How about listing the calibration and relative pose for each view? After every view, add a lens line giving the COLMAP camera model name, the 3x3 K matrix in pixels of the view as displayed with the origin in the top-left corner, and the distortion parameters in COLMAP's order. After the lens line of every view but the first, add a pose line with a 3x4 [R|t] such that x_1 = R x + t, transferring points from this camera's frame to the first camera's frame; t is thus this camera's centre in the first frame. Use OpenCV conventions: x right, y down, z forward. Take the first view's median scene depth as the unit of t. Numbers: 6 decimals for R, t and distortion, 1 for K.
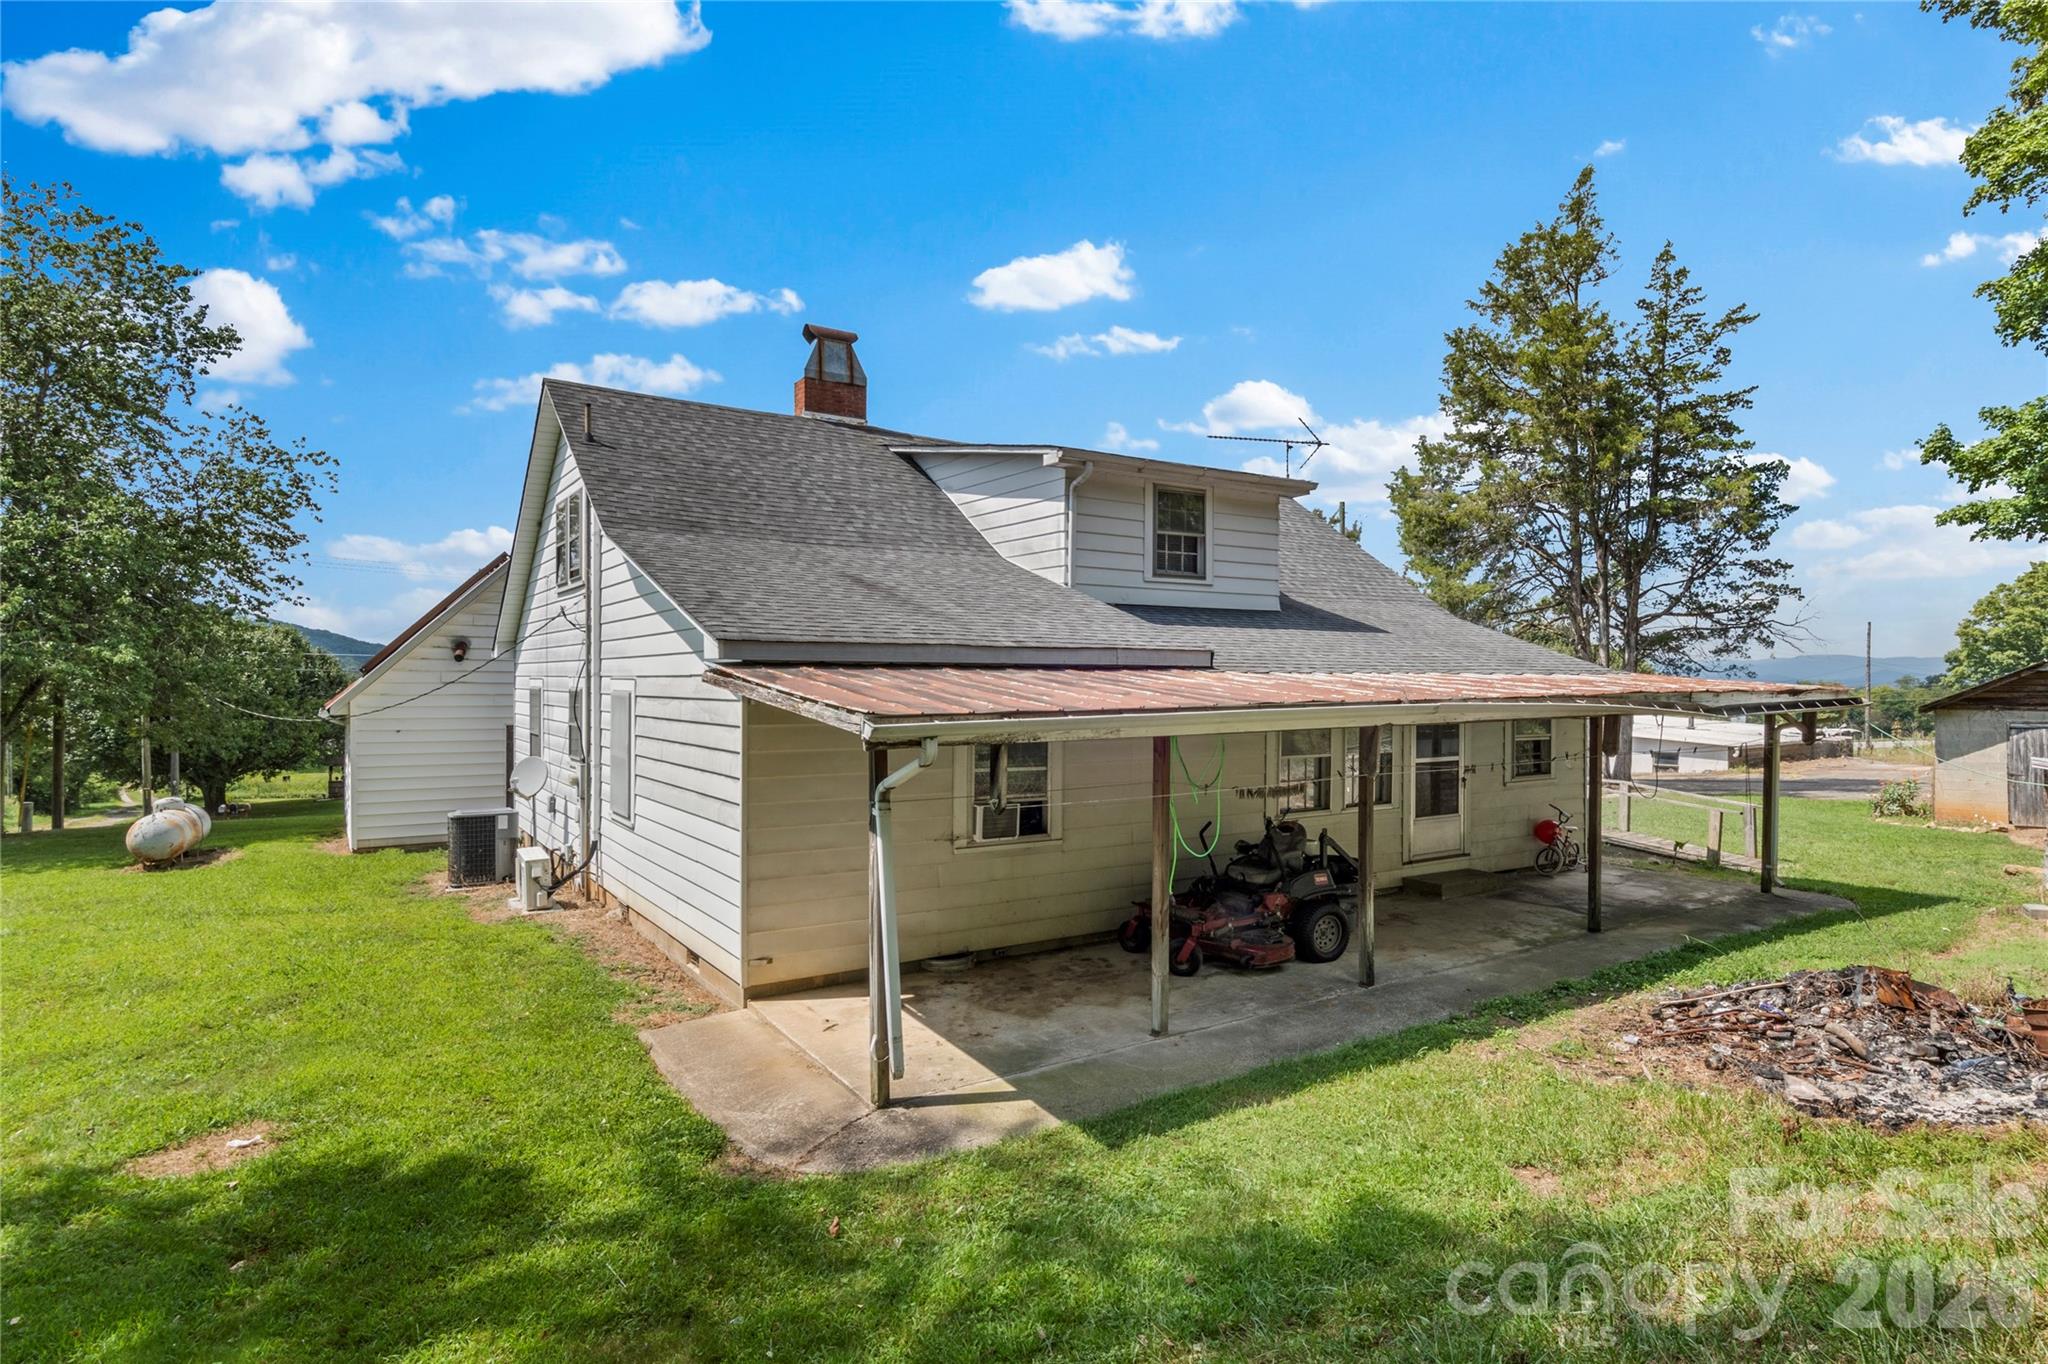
lens RADIAL K [[1106.1, 0, 1021.6], [0, 1106.1, 685.1], [0, 0, 1]] dist [0.001975, -0.000601]
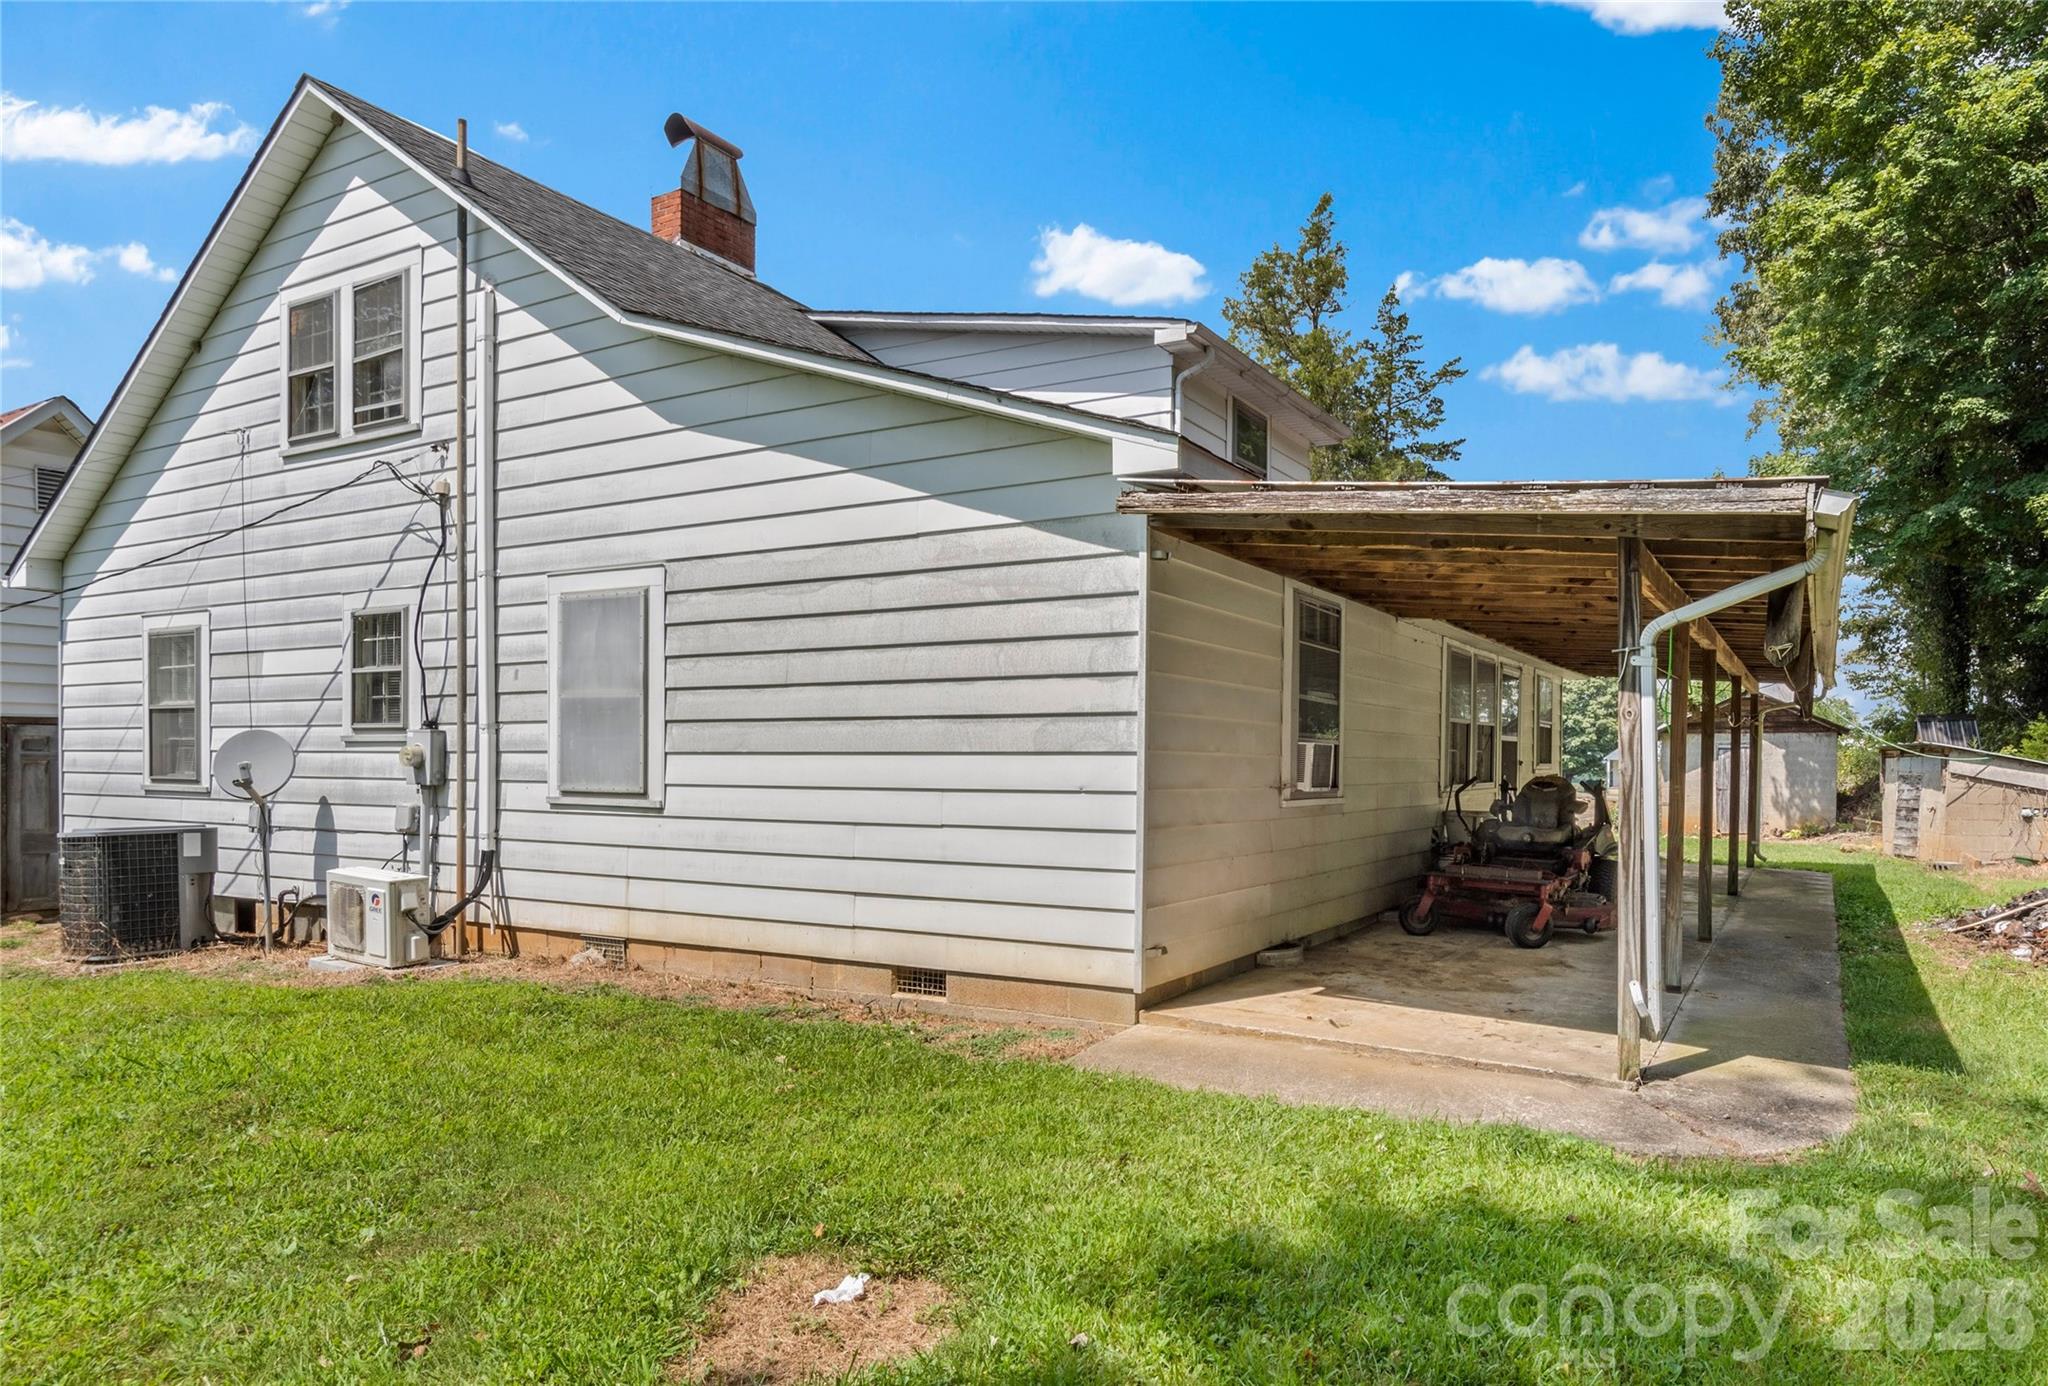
lens RADIAL K [[1271.1, 0, 1130.0], [0, 1271.1, 770.6], [0, 0, 1]] dist [-0.005079, -0.002564]
pose [[0.873160, 0.004322, 0.487414, -0.329457], [-0.004461, 0.999990, -0.000877, 0.076181], [-0.487413, -0.001408, 0.873170, 0.185672]]
